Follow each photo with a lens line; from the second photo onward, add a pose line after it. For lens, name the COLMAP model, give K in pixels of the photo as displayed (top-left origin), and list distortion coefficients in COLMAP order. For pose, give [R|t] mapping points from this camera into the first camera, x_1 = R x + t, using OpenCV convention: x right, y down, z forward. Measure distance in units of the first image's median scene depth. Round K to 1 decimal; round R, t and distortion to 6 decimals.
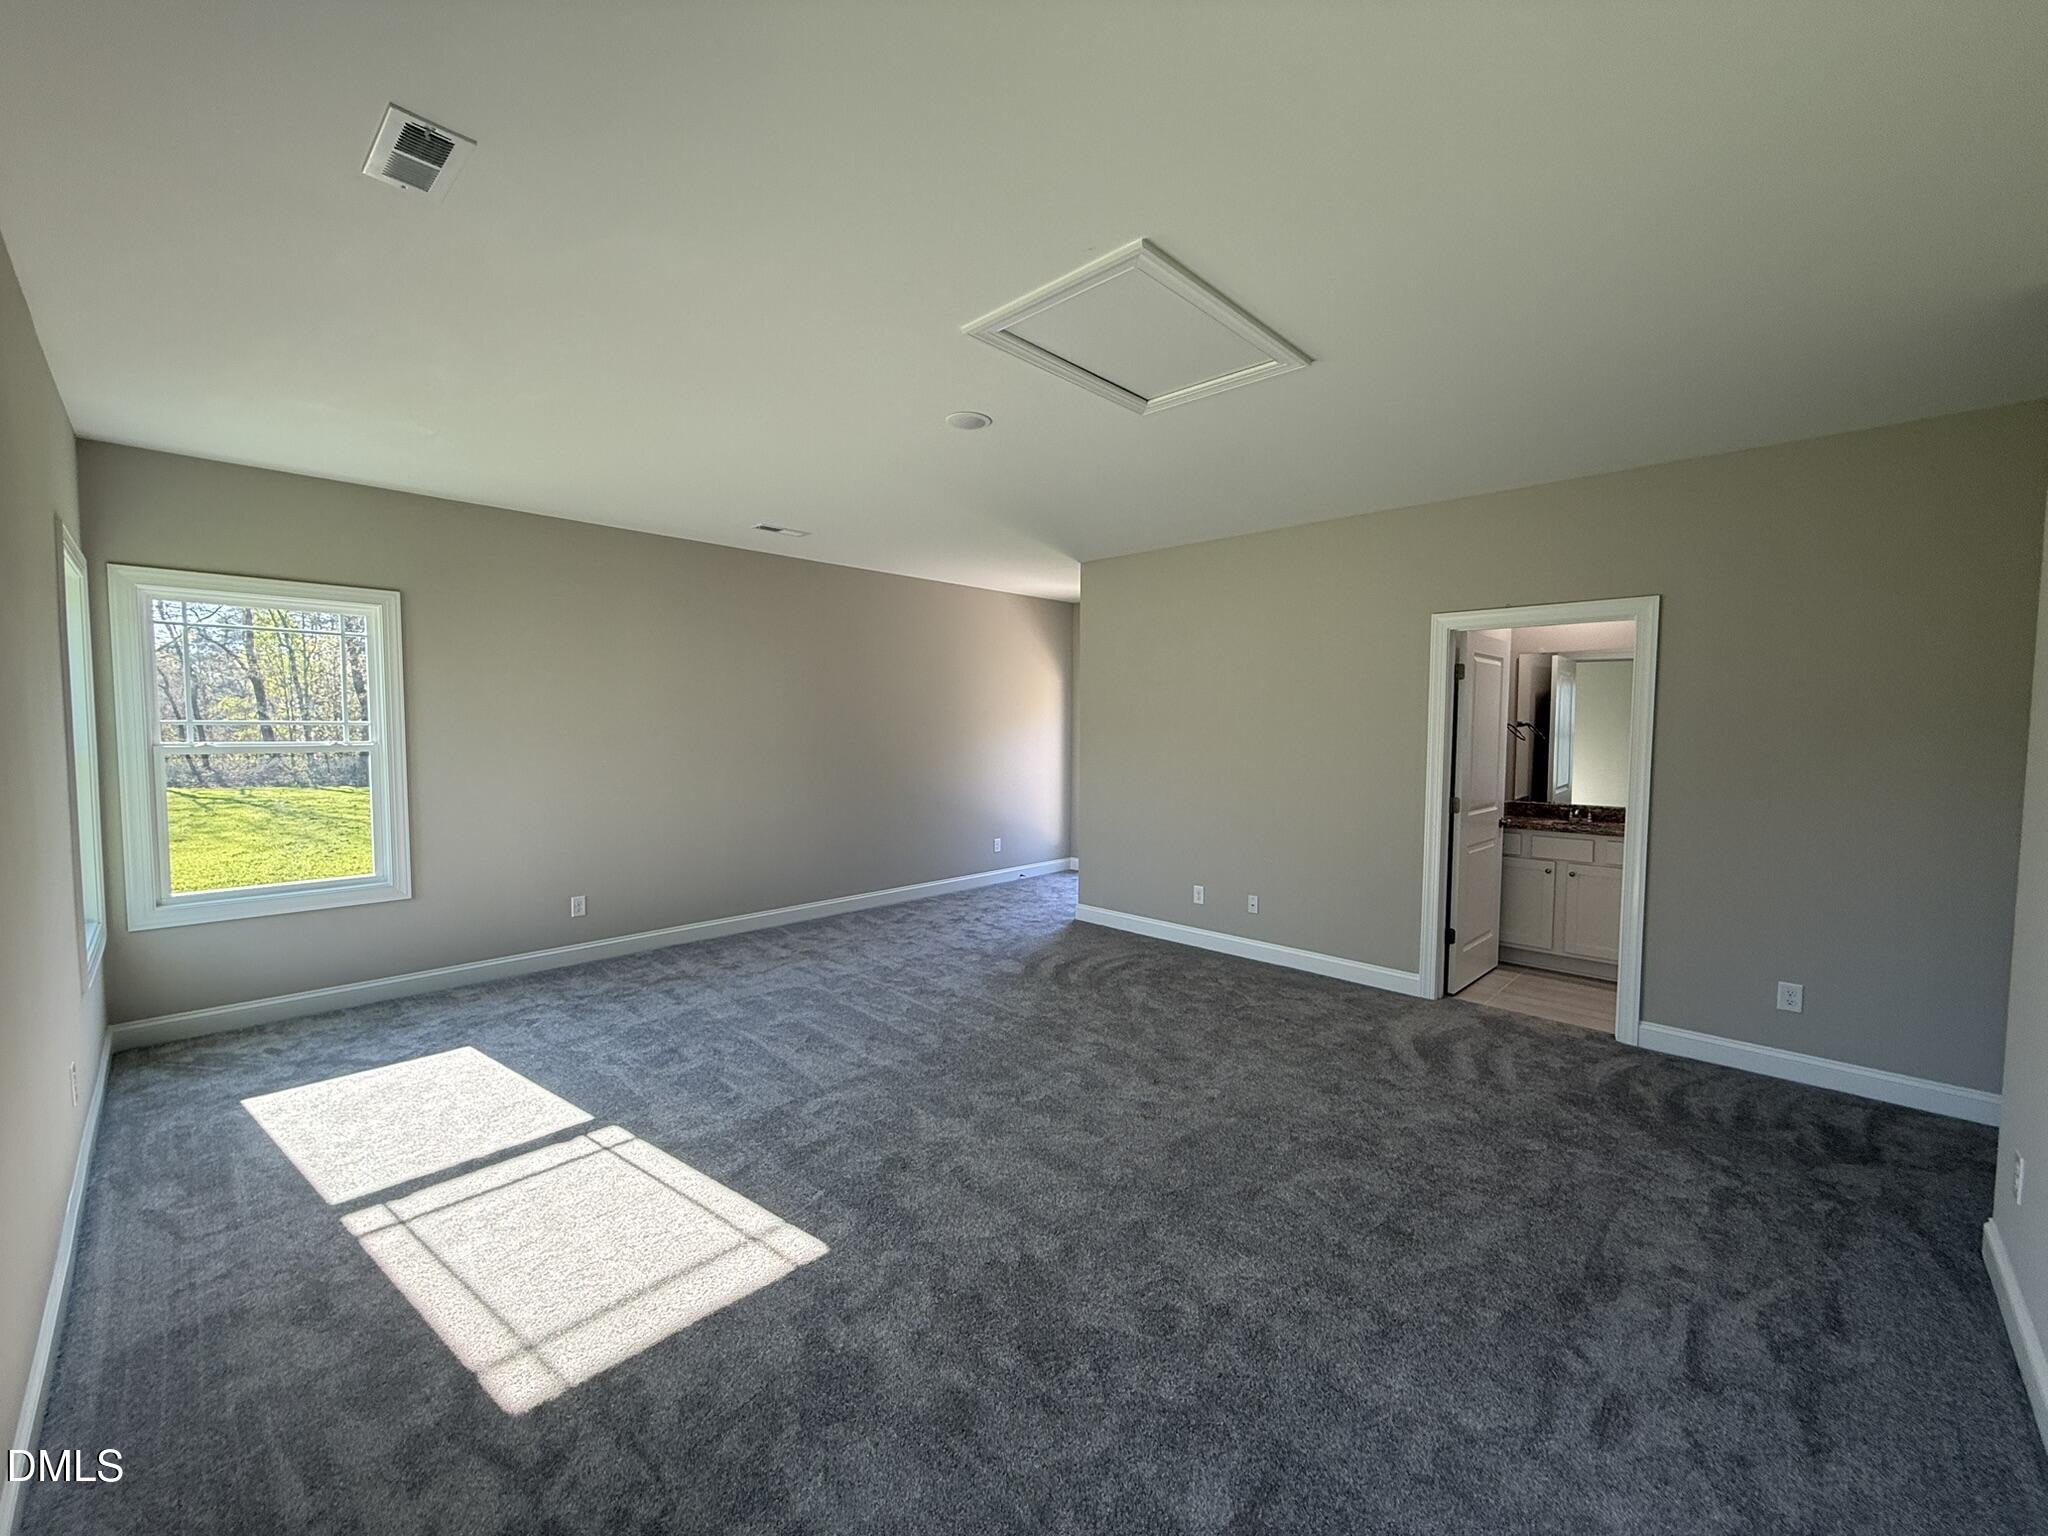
lens RADIAL K [[814.7, 0, 1030.5], [0, 814.7, 768.6], [0, 0, 1]] dist [-0.004364, 0.000829]
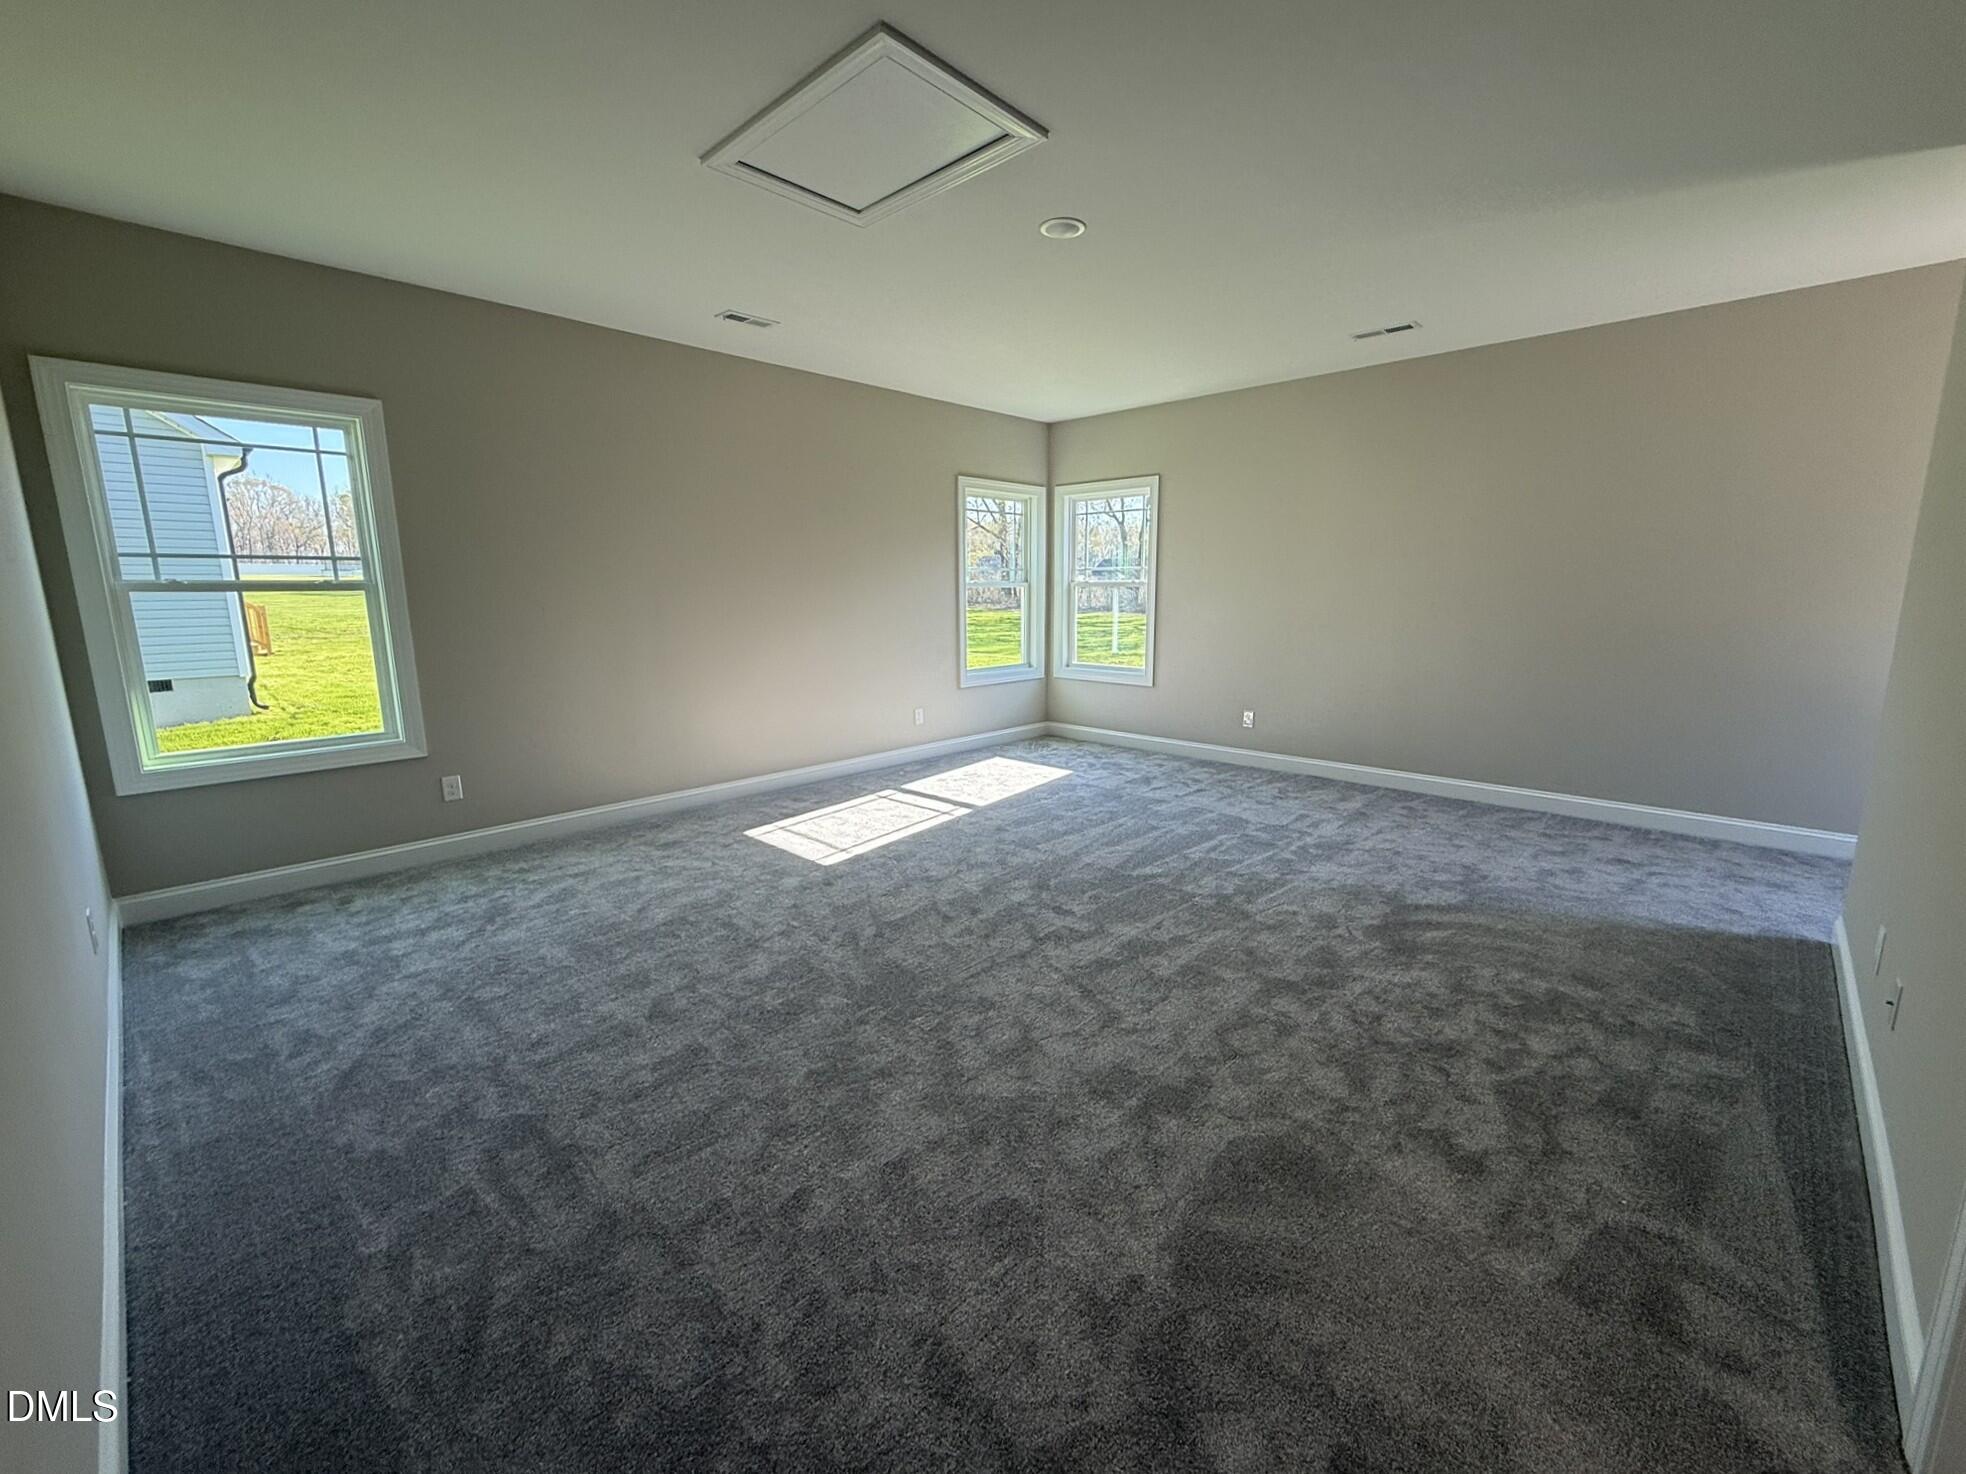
lens RADIAL K [[782.1, 0, 974.6], [0, 782.1, 730.7], [0, 0, 1]] dist [-0.004364, 0.000829]
pose [[0.015329, 0.175648, -0.984334, 0.662100], [-0.053242, 0.983196, 0.174616, 0.004187], [0.998464, 0.049731, 0.024424, 0.628337]]
